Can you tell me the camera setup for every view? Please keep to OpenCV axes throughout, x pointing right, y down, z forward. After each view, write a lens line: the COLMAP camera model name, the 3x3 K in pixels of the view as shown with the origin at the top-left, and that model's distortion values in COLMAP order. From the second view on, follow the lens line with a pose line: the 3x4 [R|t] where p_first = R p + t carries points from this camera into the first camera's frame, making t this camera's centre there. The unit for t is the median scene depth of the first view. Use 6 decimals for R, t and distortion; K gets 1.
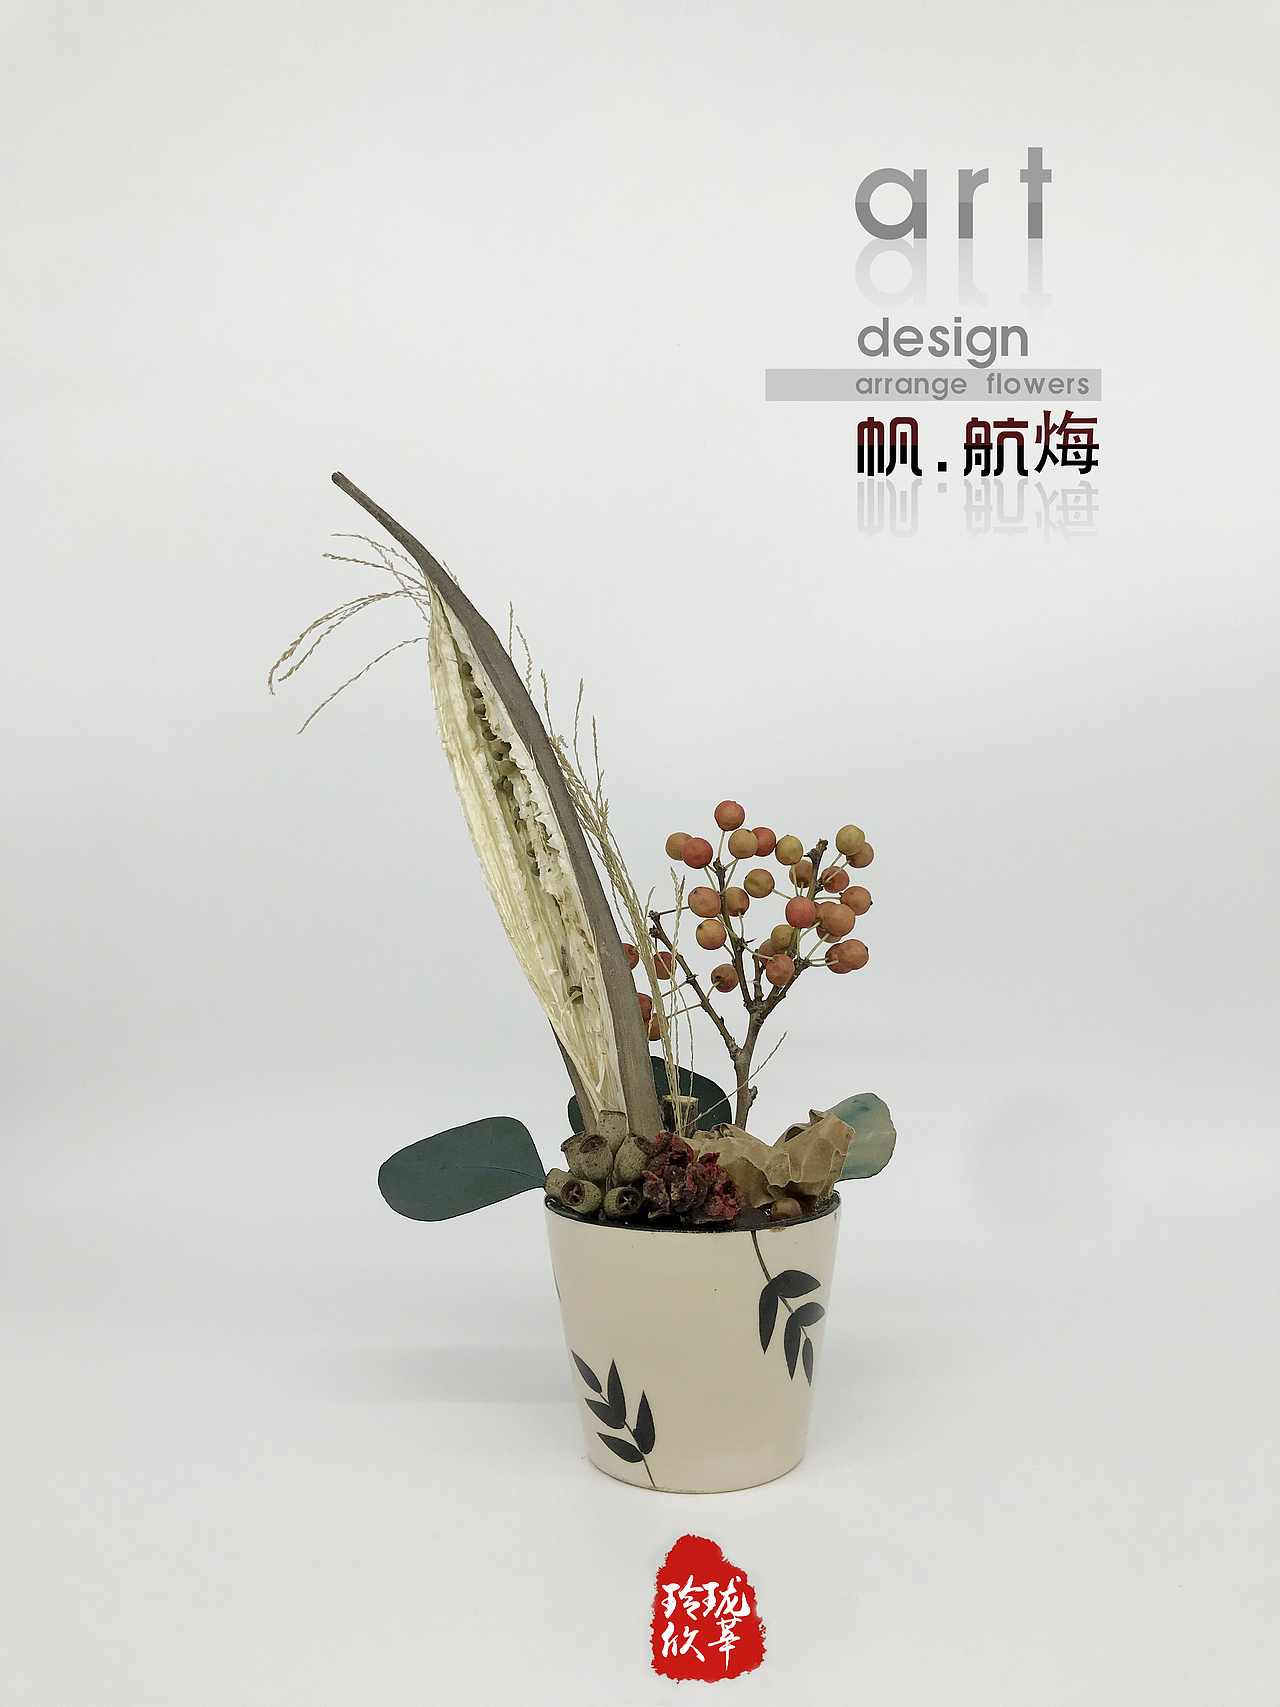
lens RADIAL K [[1454.3, 0, 696.7], [0, 1454.3, 840.9], [0, 0, 1]] dist [0.012289, -0.056024]
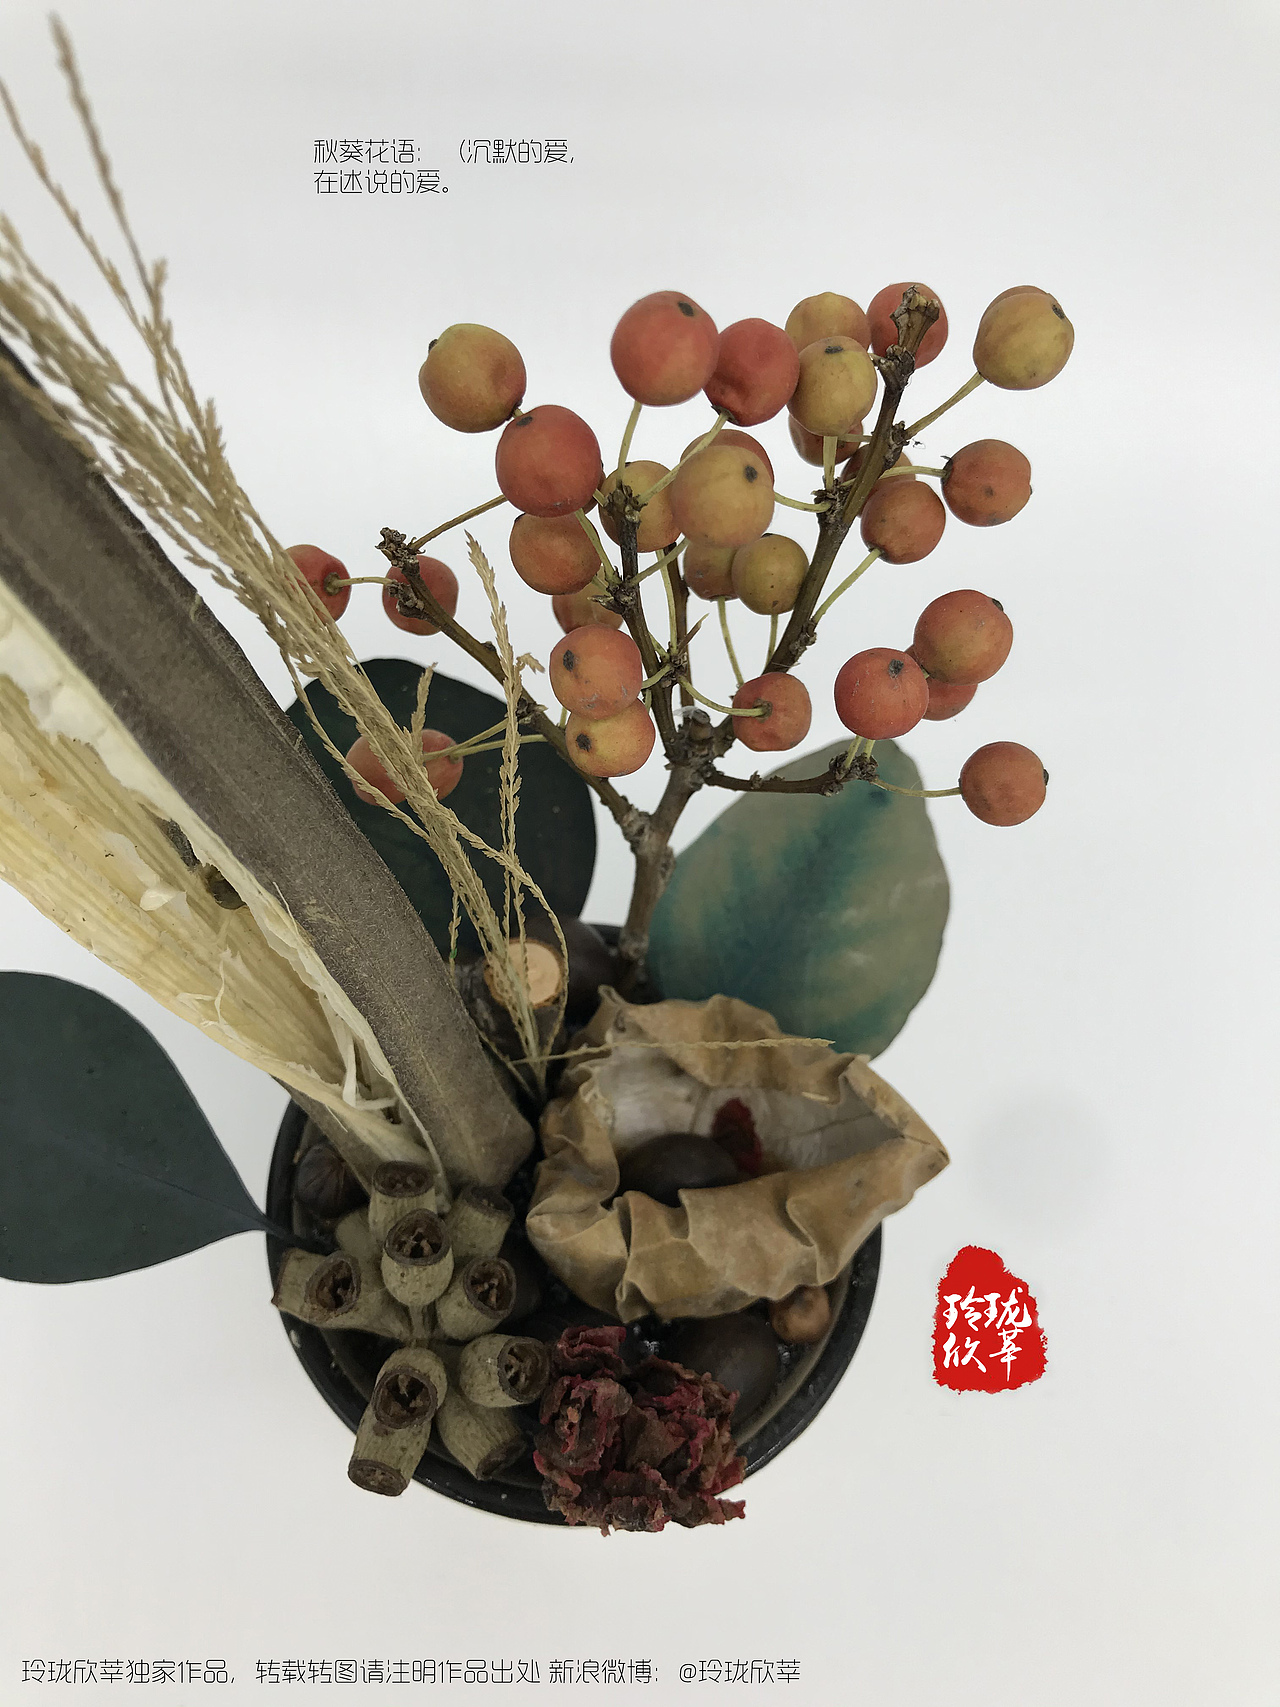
lens RADIAL K [[1457.6, 0, 653.0], [0, 1457.6, 842.2], [0, 0, 1]] dist [0.011508, -0.086859]
pose [[0.969869, -0.155413, 0.187621, -0.047973], [-0.085695, 0.503280, 0.859864, -0.214349], [-0.228060, -0.850033, 0.474798, 0.798172]]
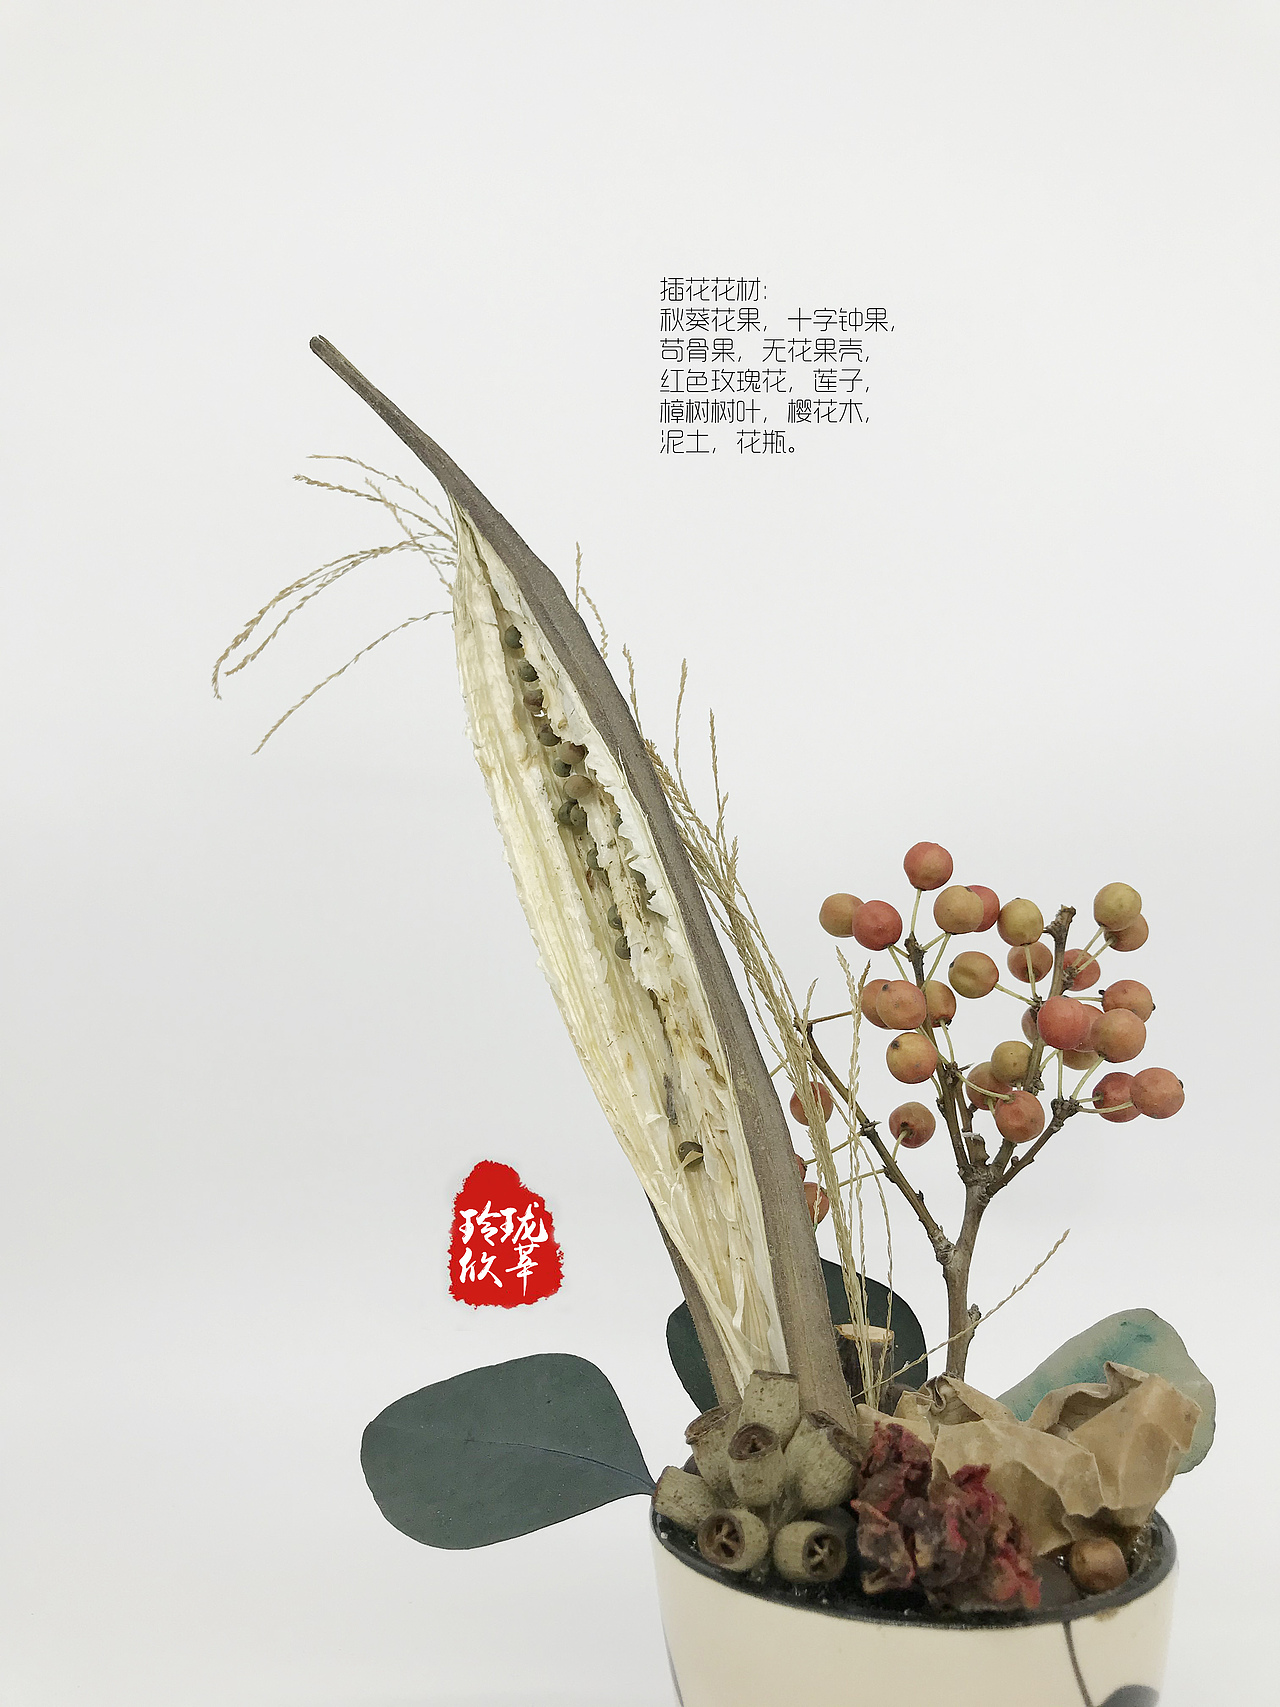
lens RADIAL K [[1457.6, 0, 653.0], [0, 1457.6, 842.2], [0, 0, 1]] dist [0.011508, -0.086859]
pose [[0.999918, 0.005496, -0.011534, -0.090467], [-0.006281, 0.997580, -0.069239, 0.016918], [0.011126, 0.069306, 0.997533, 0.374347]]
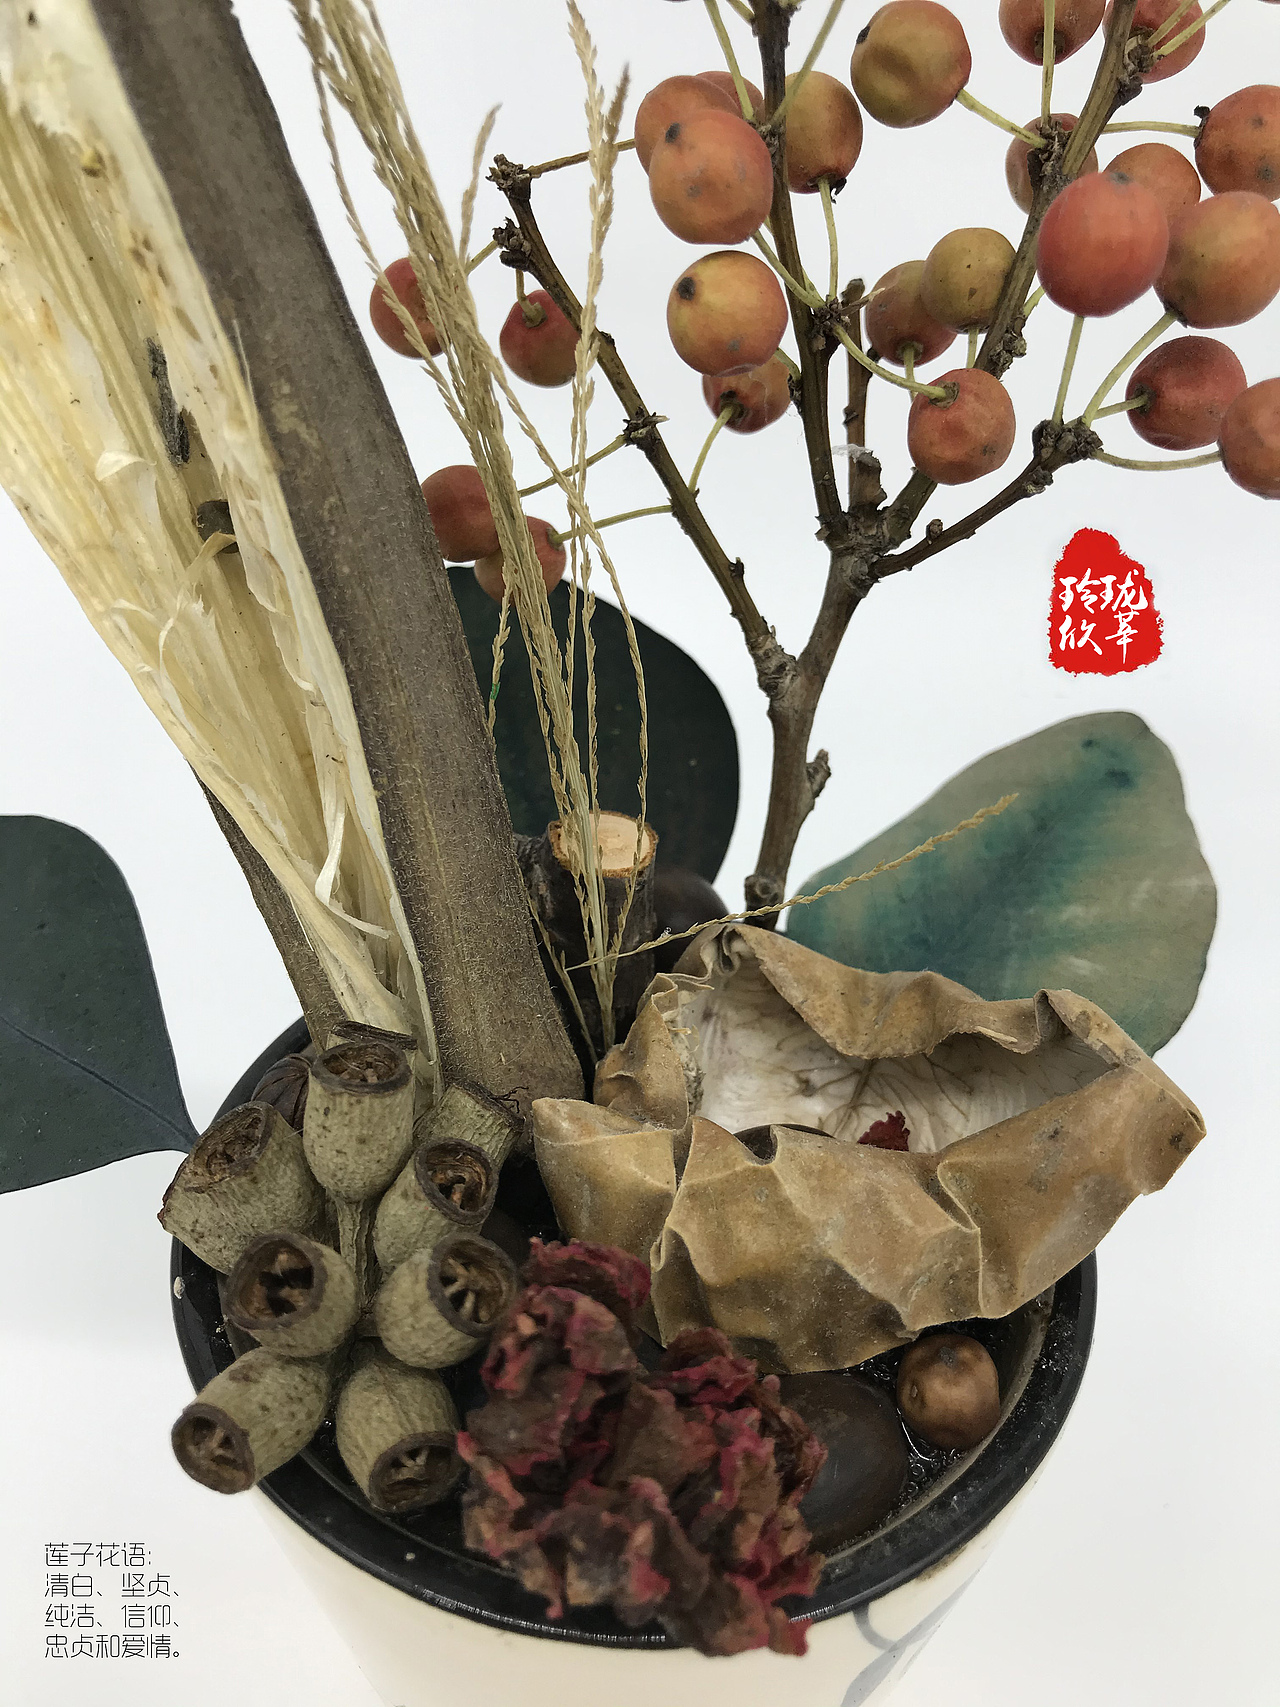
lens RADIAL K [[1479.1, 0, 640.0], [0, 1479.1, 853.5], [0, 0, 1]] dist [0.000766, -0.011501]
pose [[0.999609, 0.011568, 0.025468, -0.010769], [-0.024478, 0.802405, 0.596277, -0.014495], [-0.013538, -0.596667, 0.802374, 0.719276]]
